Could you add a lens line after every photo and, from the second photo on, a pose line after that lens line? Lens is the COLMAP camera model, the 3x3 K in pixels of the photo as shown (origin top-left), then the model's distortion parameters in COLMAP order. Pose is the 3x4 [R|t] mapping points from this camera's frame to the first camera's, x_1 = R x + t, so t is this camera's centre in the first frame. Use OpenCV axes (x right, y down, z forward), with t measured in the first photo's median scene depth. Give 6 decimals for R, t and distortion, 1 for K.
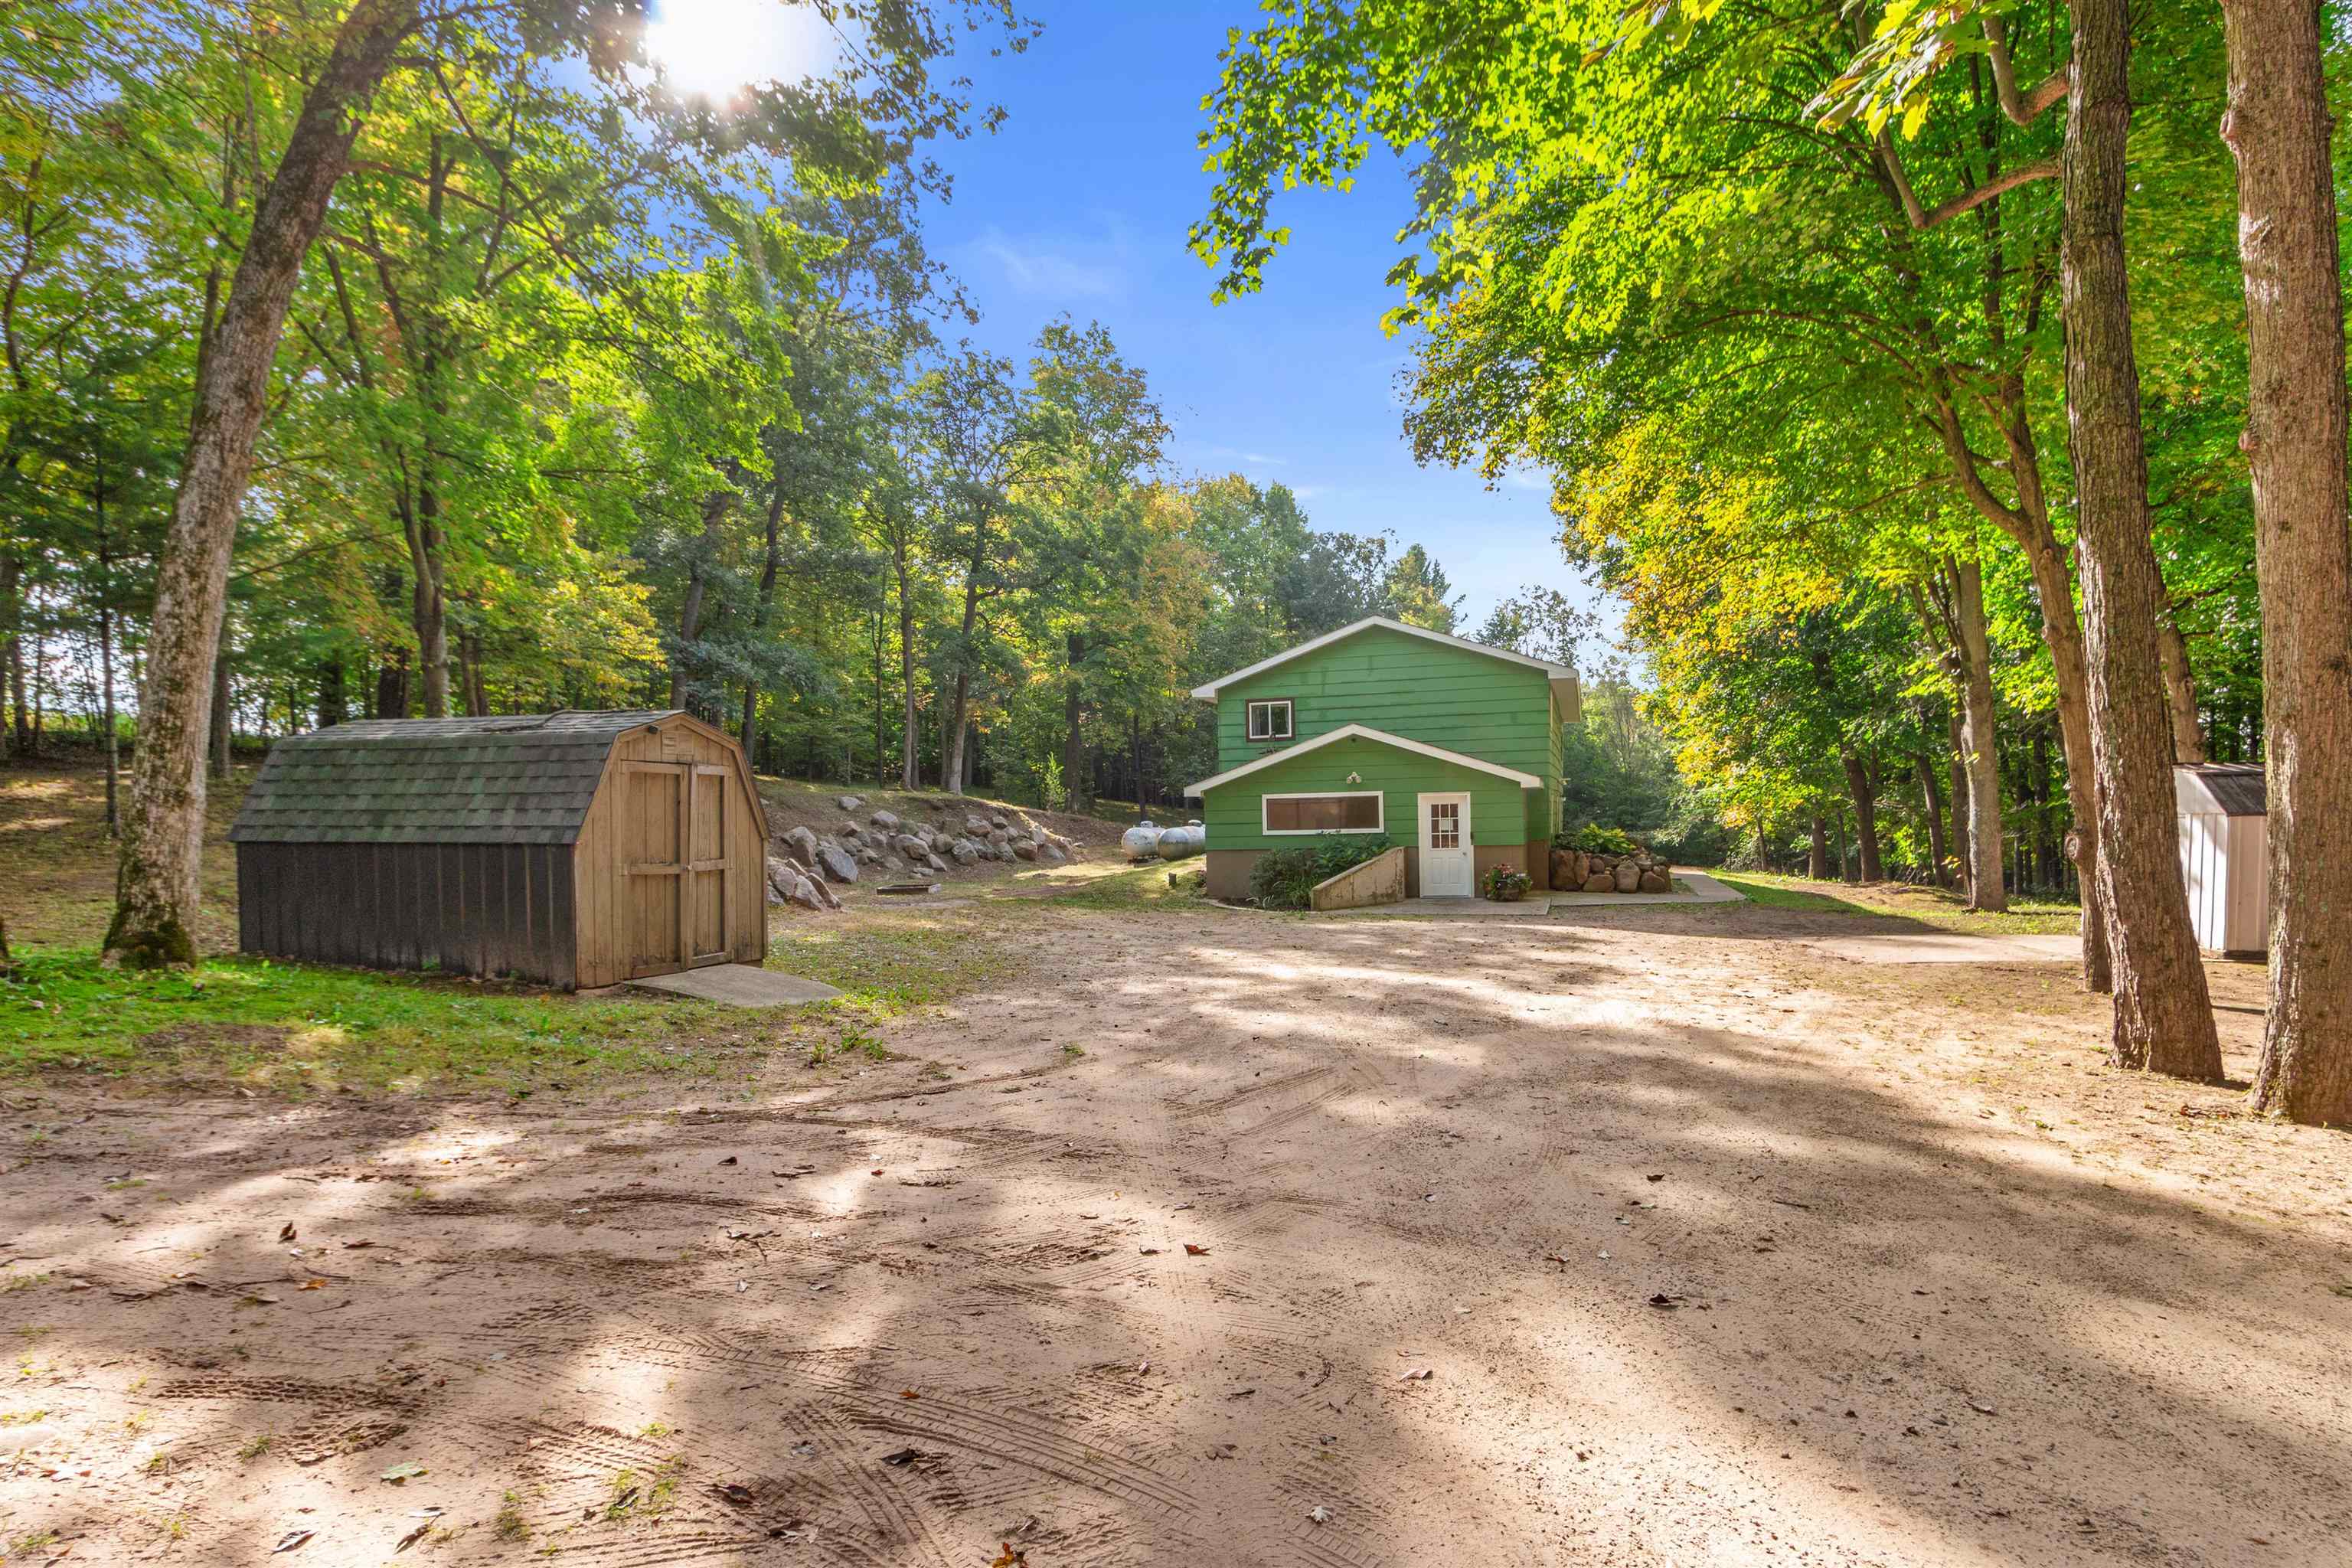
lens RADIAL K [[1245.9, 0, 1176.0], [0, 1245.9, 784.0], [0, 0, 1]] dist [-0.001622, -0.000414]
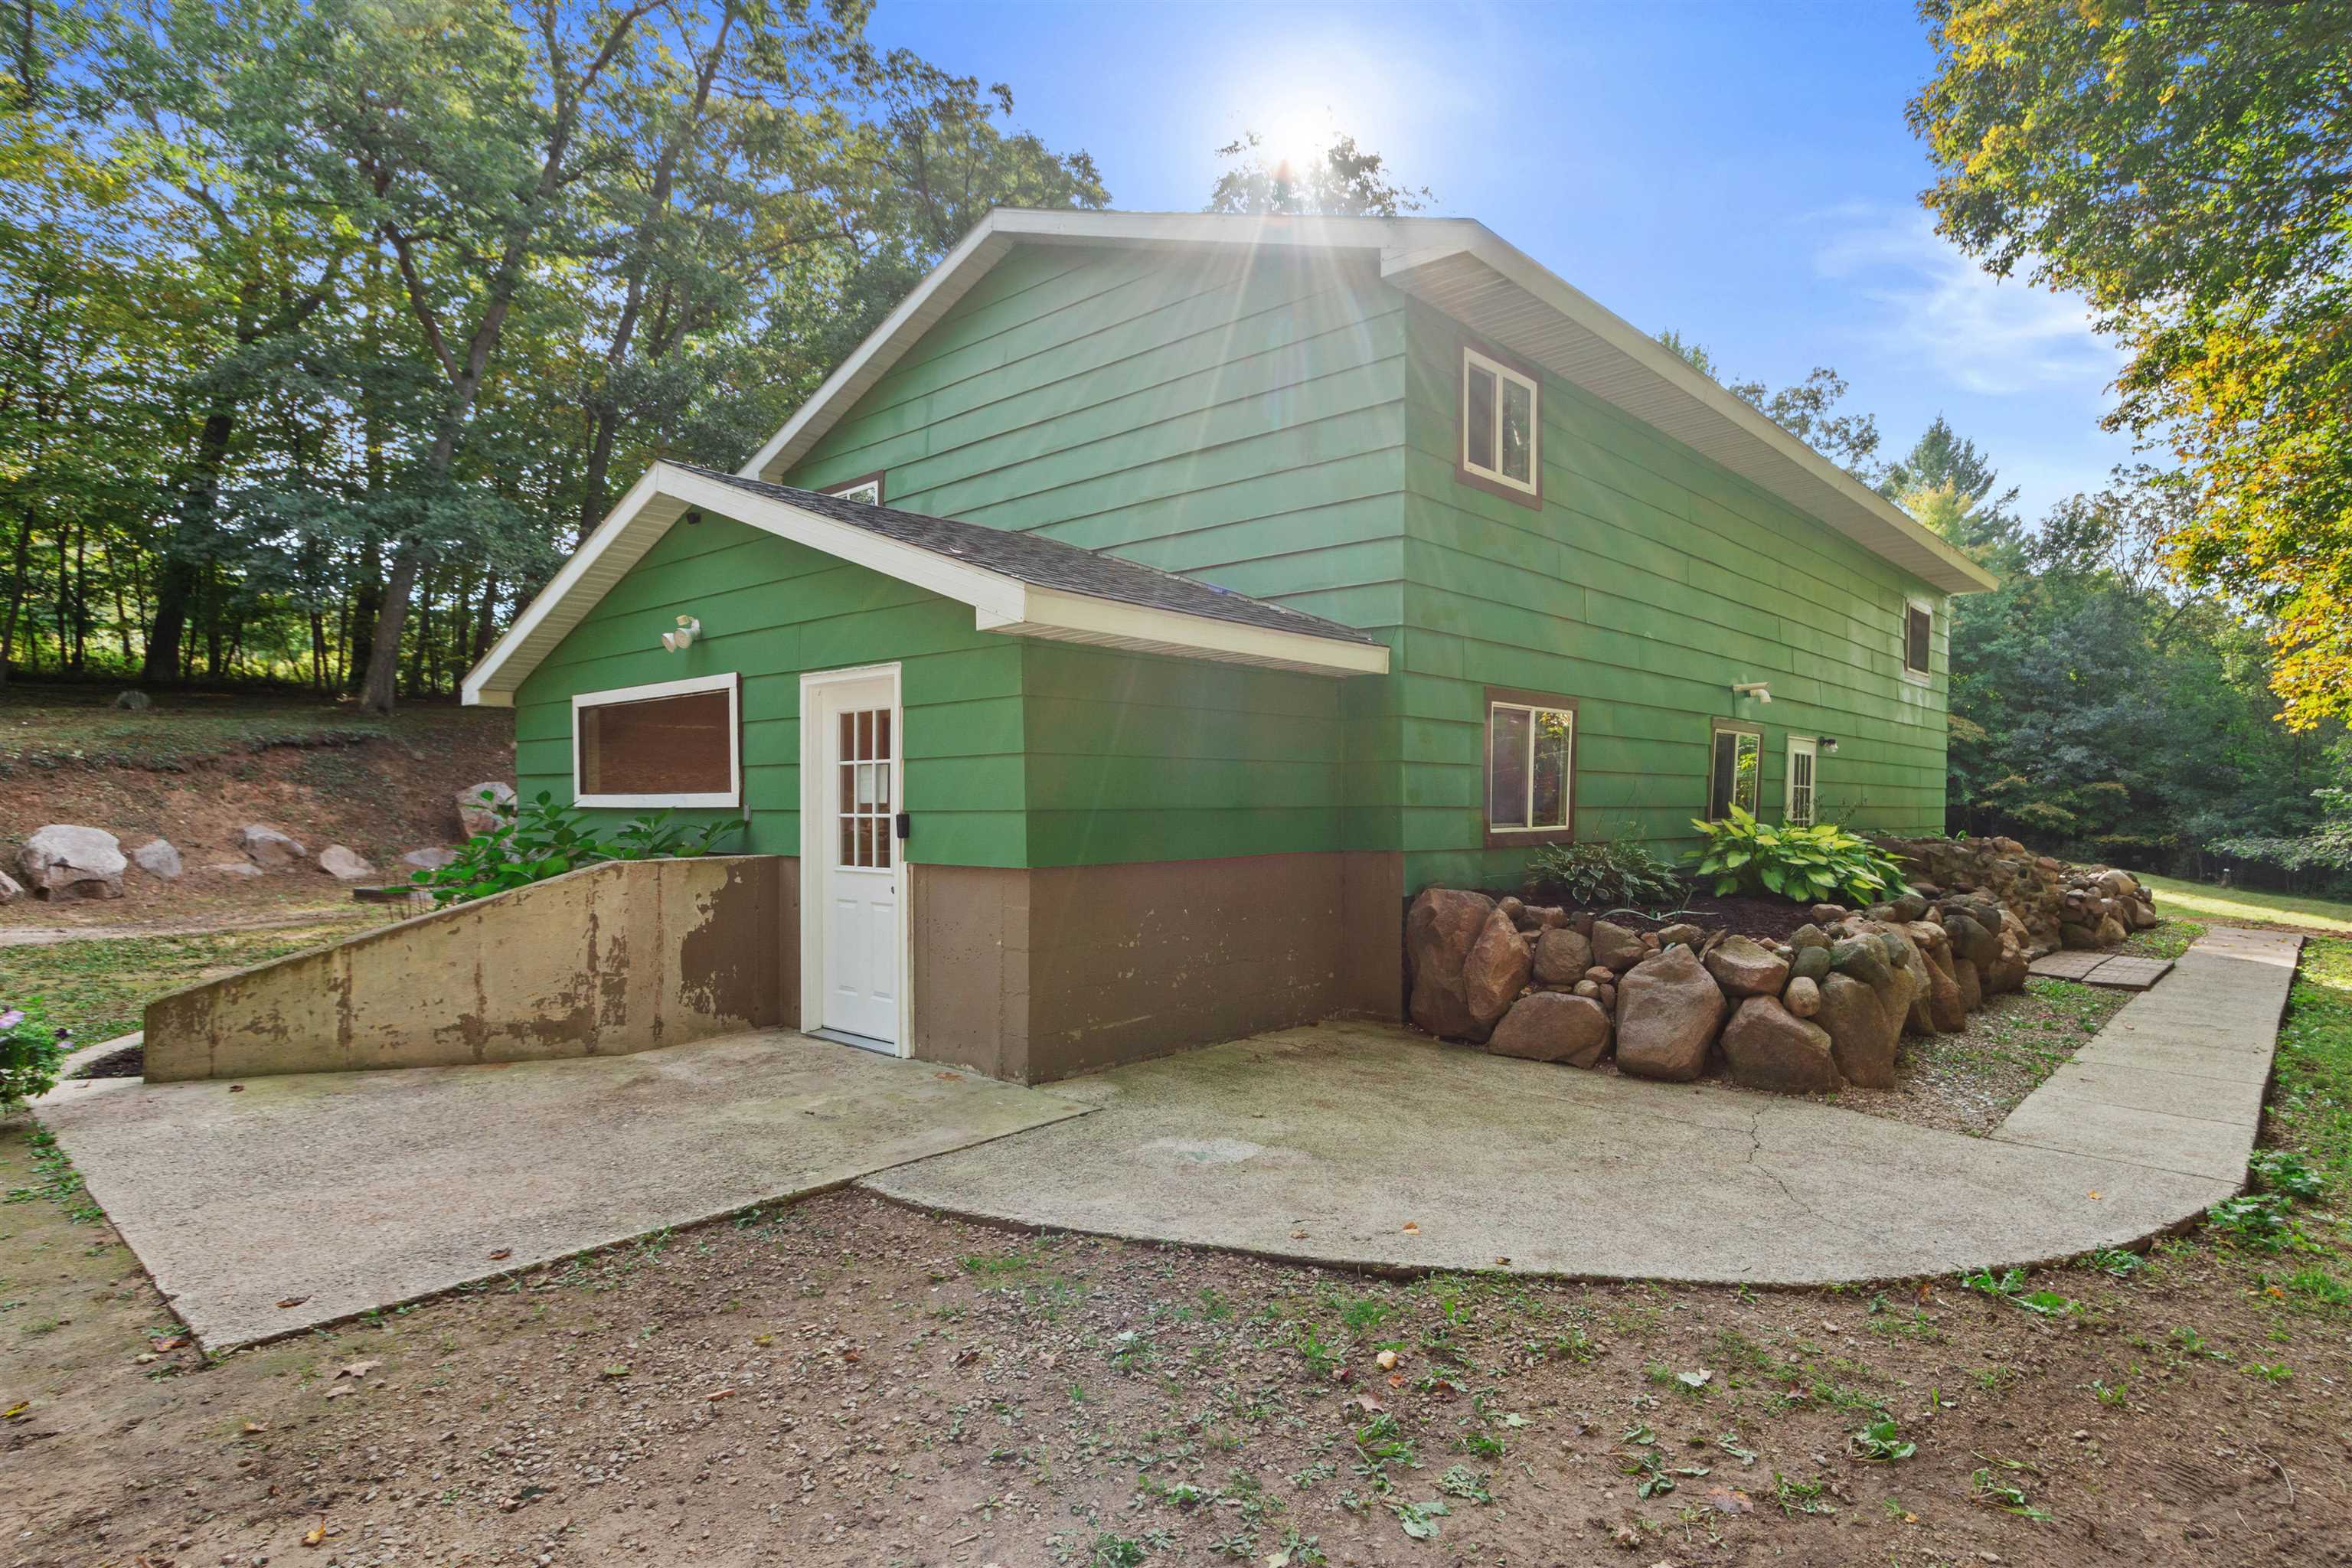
lens RADIAL K [[1245.9, 0, 1176.0], [0, 1245.9, 784.0], [0, 0, 1]] dist [-0.001622, -0.000414]
pose [[0.913503, 0.021533, -0.406262, 0.394098], [-0.014512, 0.999687, 0.020356, 0.025650], [0.406573, -0.012700, 0.913530, 0.767750]]
